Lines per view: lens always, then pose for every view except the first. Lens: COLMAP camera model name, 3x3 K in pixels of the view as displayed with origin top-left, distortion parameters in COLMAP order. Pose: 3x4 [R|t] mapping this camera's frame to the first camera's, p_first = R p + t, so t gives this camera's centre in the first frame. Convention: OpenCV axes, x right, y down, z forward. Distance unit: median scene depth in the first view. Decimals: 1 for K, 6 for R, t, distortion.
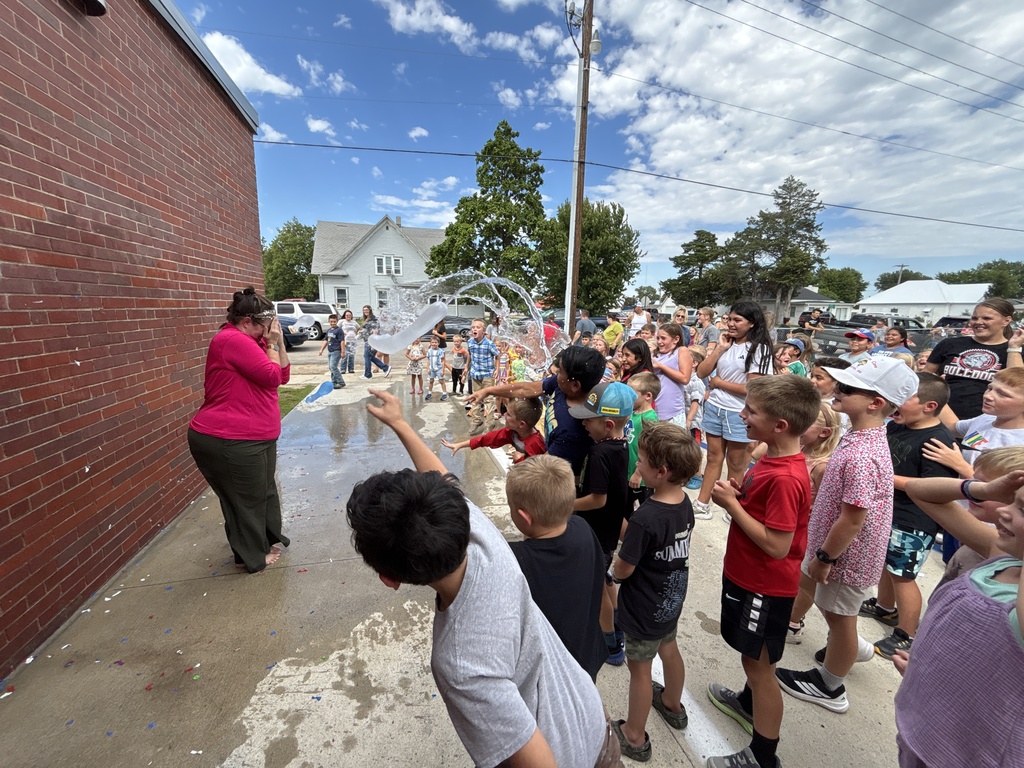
lens RADIAL K [[431.7, 0, 512.9], [0, 431.7, 381.9], [0, 0, 1]] dist [0.006846, 0.001098]
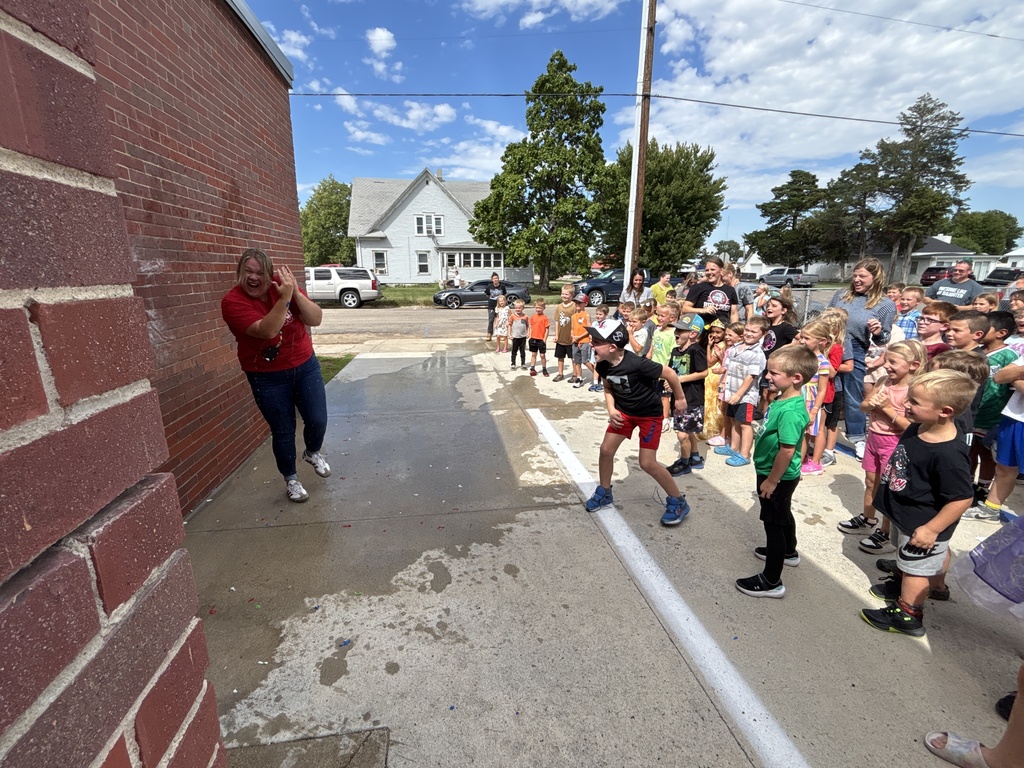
lens RADIAL K [[482.8, 0, 510.4], [0, 482.8, 383.0], [0, 0, 1]] dist [0.009221, -0.001024]
pose [[0.993176, 0.007977, -0.116356, 0.010586], [-0.001168, 0.998288, 0.058471, 0.008909], [0.116623, -0.057936, 0.991485, -0.025122]]
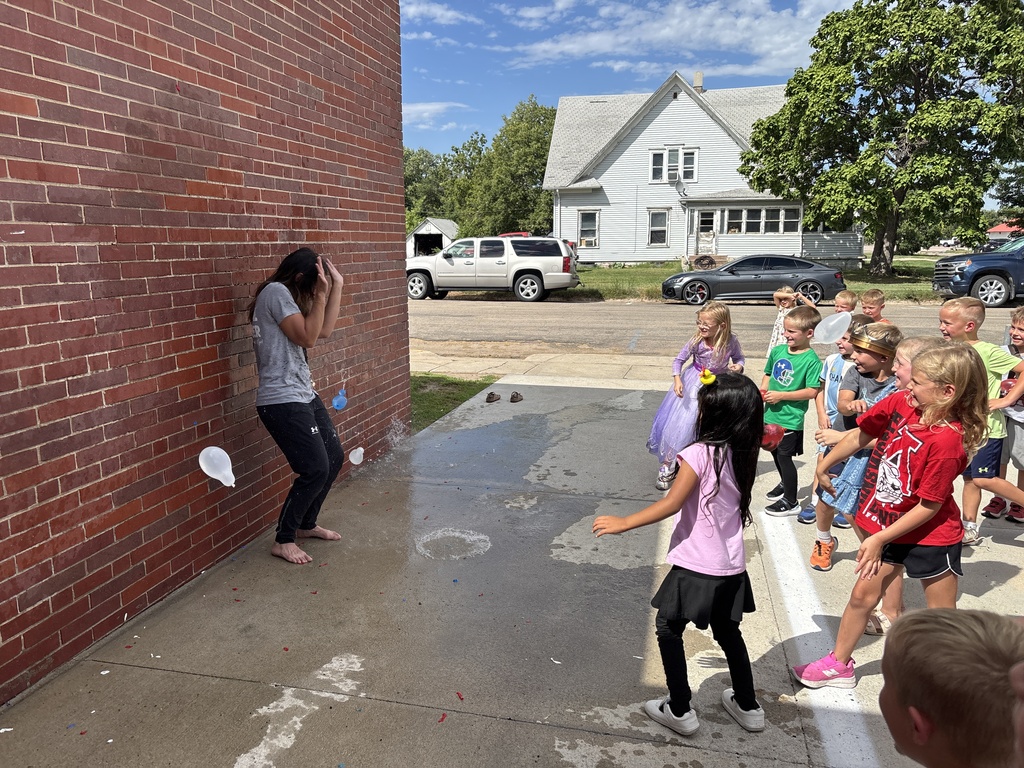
lens RADIAL K [[799.0, 0, 485.9], [0, 799.0, 372.5], [0, 0, 1]] dist [0.053342, -0.051094]
pose [[0.871192, 0.055378, -0.487809, 0.053244], [-0.060553, 0.998152, 0.005170, -0.002087], [0.487194, 0.025034, 0.872935, 0.053656]]
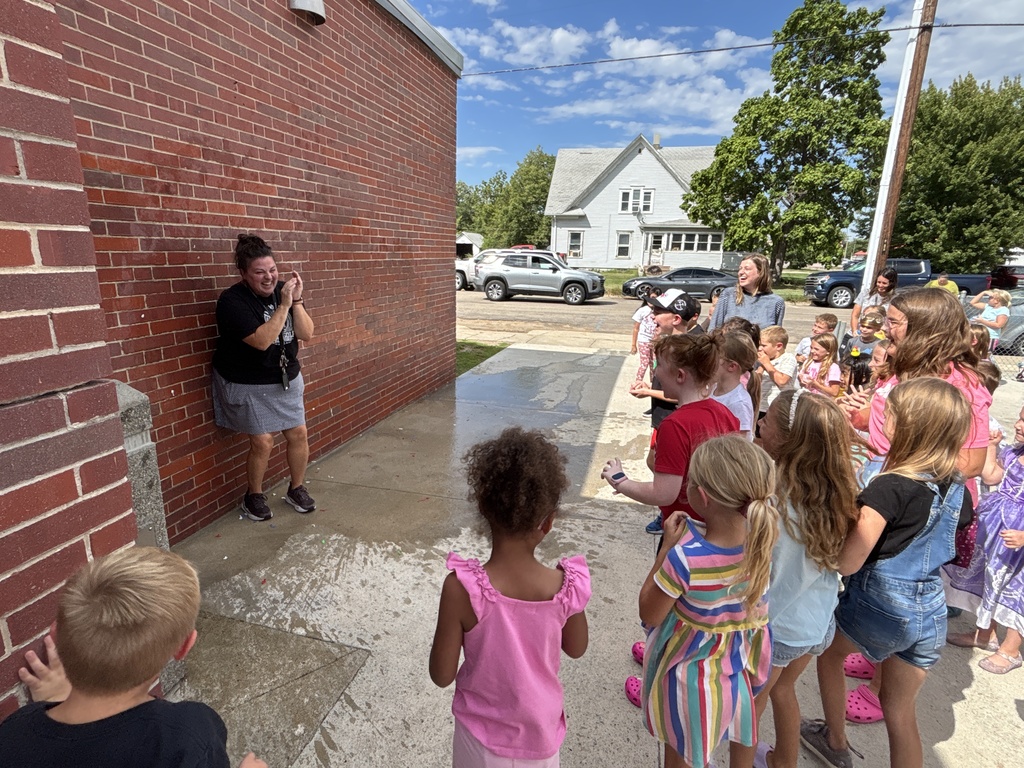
lens RADIAL K [[567.3, 0, 502.7], [0, 567.3, 384.7], [0, 0, 1]] dist [-0.002748, 0.006944]
pose [[0.871065, 0.116915, -0.477050, 0.109362], [-0.090704, 0.992842, 0.077705, 0.003027], [0.482720, -0.024416, 0.875434, -0.053332]]
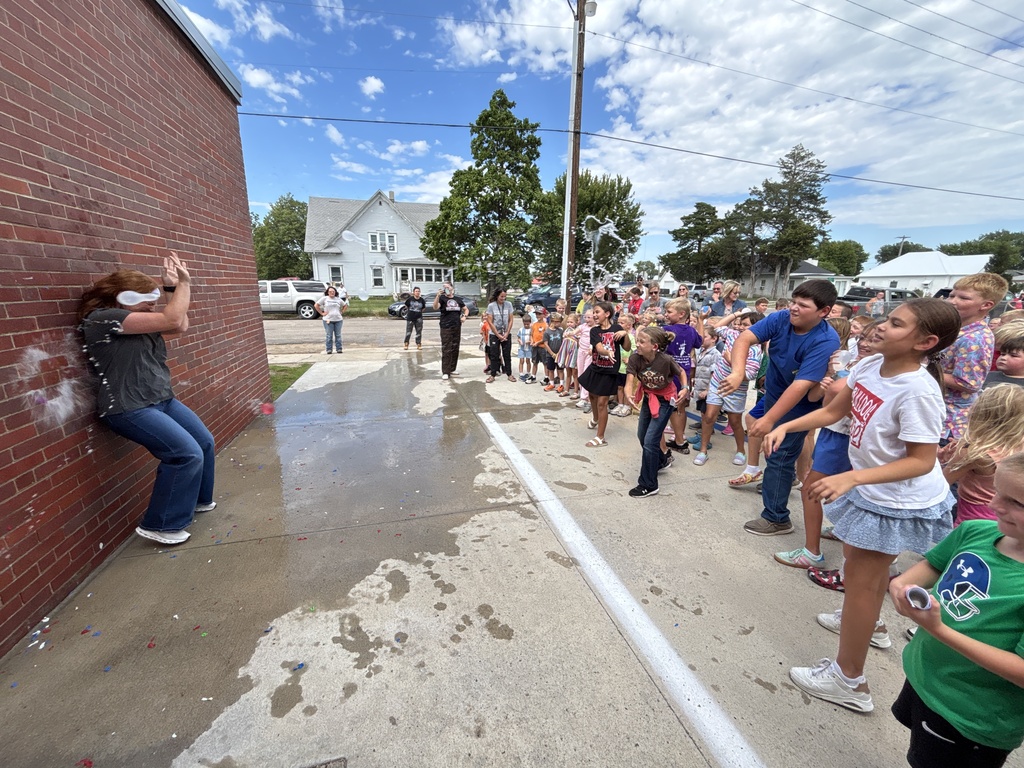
lens RADIAL K [[431.7, 0, 513.7], [0, 431.7, 382.9], [0, 0, 1]] dist [0.006846, 0.001098]
pose [[0.999922, -0.011656, 0.004476, 0.006594], [0.011399, 0.998489, 0.053749, 0.004135], [-0.005096, -0.053694, 0.998544, -0.006552]]
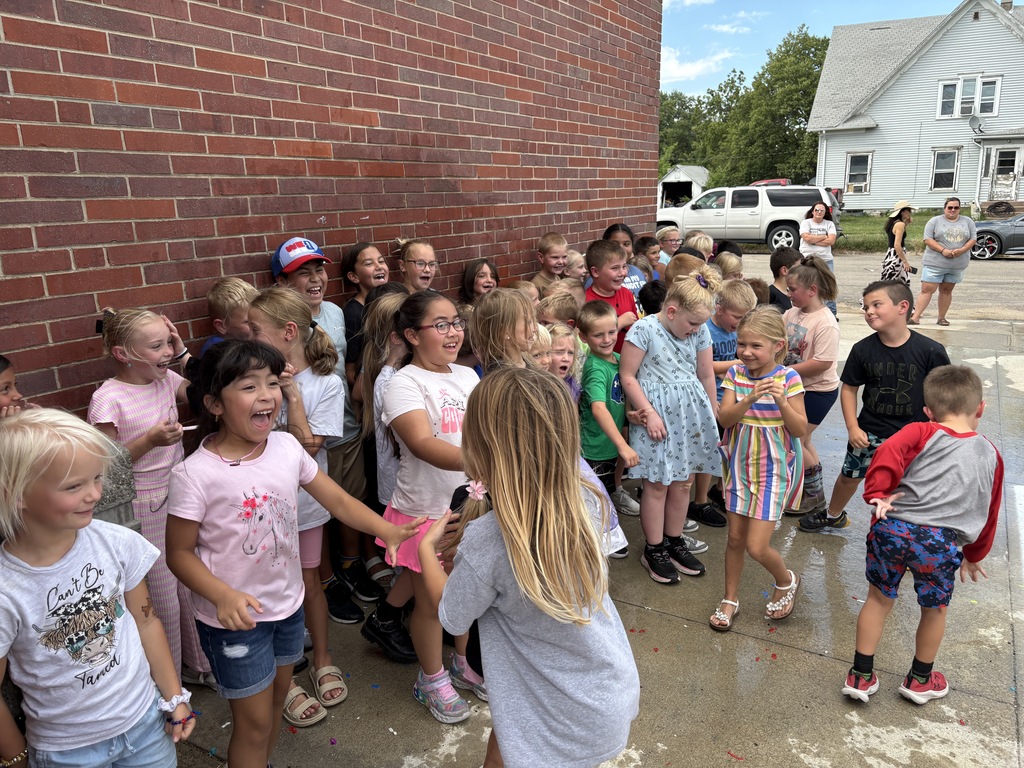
lens RADIAL K [[799.0, 0, 488.2], [0, 799.0, 378.2], [0, 0, 1]] dist [0.053342, -0.051094]
pose [[0.690514, 0.127978, -0.711907, 0.085260], [-0.085948, 0.991767, 0.094923, -0.006362], [0.718194, -0.004359, 0.695829, -0.002089]]
